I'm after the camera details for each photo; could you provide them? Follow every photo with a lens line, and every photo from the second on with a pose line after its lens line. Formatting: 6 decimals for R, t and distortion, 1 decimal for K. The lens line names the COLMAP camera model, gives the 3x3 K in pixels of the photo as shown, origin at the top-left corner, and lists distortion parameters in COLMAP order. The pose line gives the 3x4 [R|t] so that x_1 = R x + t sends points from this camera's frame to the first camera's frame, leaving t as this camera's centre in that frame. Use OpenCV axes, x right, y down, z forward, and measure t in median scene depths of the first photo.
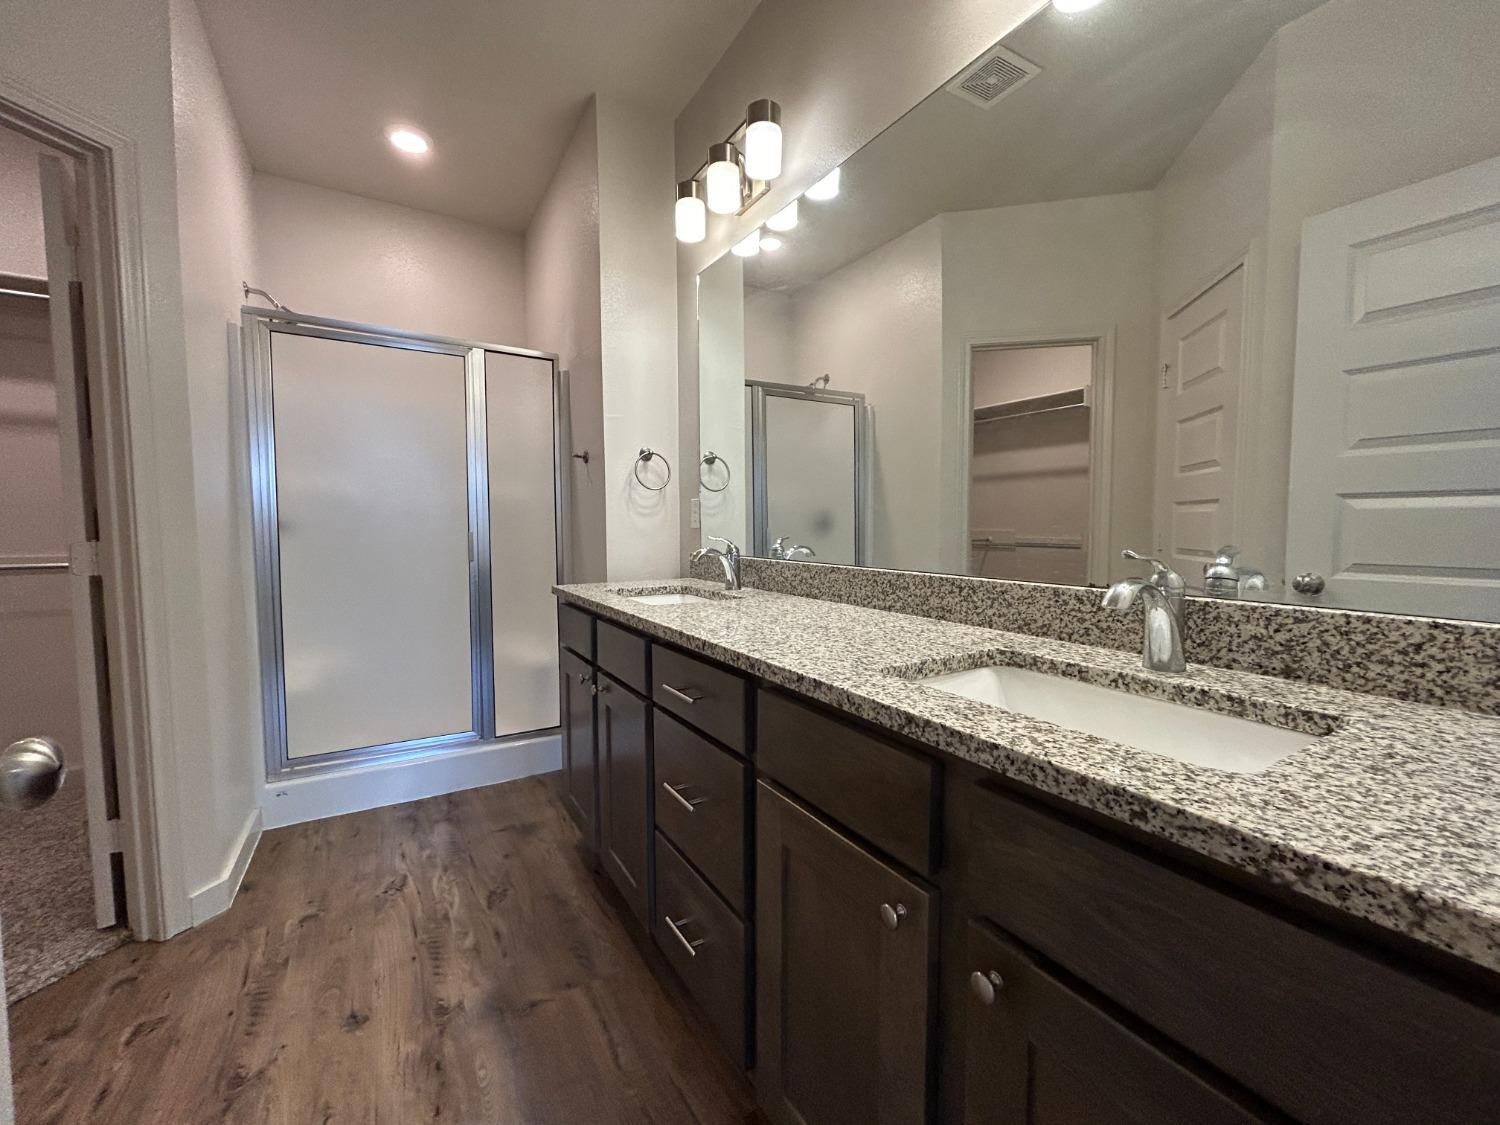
lens RADIAL K [[601.3, 0, 750.0], [0, 601.3, 562.5], [0, 0, 1]] dist [0.000369, 0.000152]
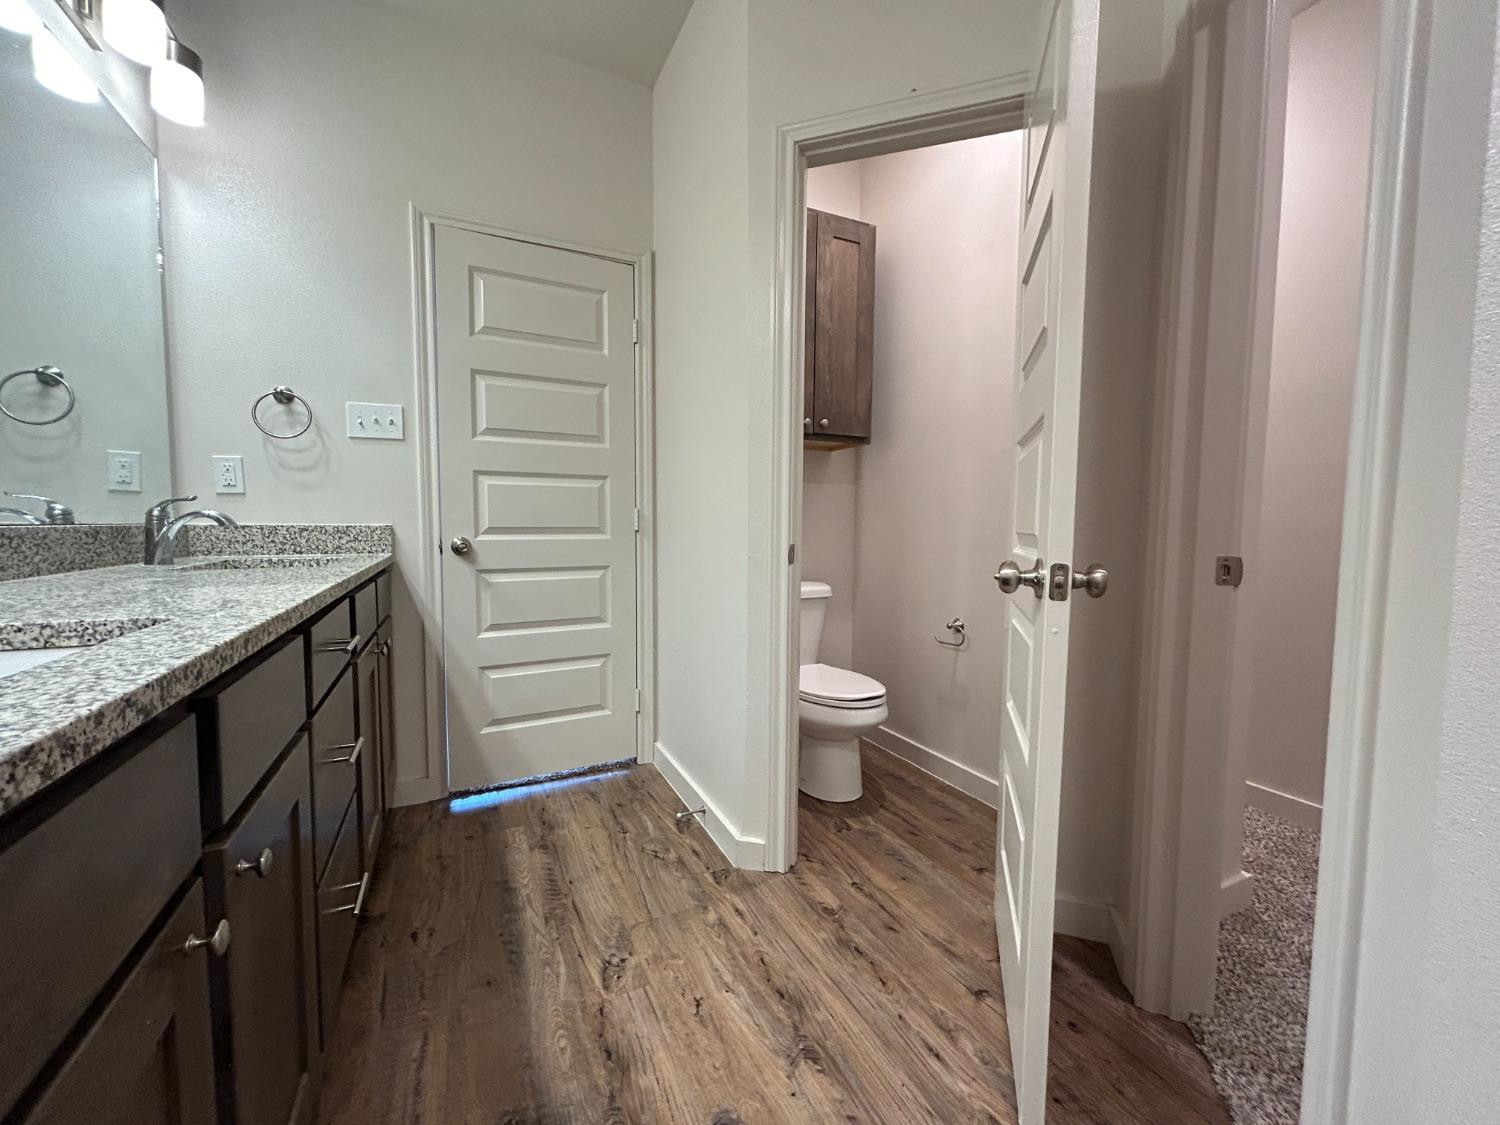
lens RADIAL K [[601.3, 0, 750.0], [0, 601.3, 562.5], [0, 0, 1]] dist [0.000369, 0.000152]
pose [[-0.995088, -0.009262, 0.098556, -0.822224], [0.003395, 0.991835, 0.127484, -0.031670], [-0.098932, 0.127193, -0.986932, 1.802303]]
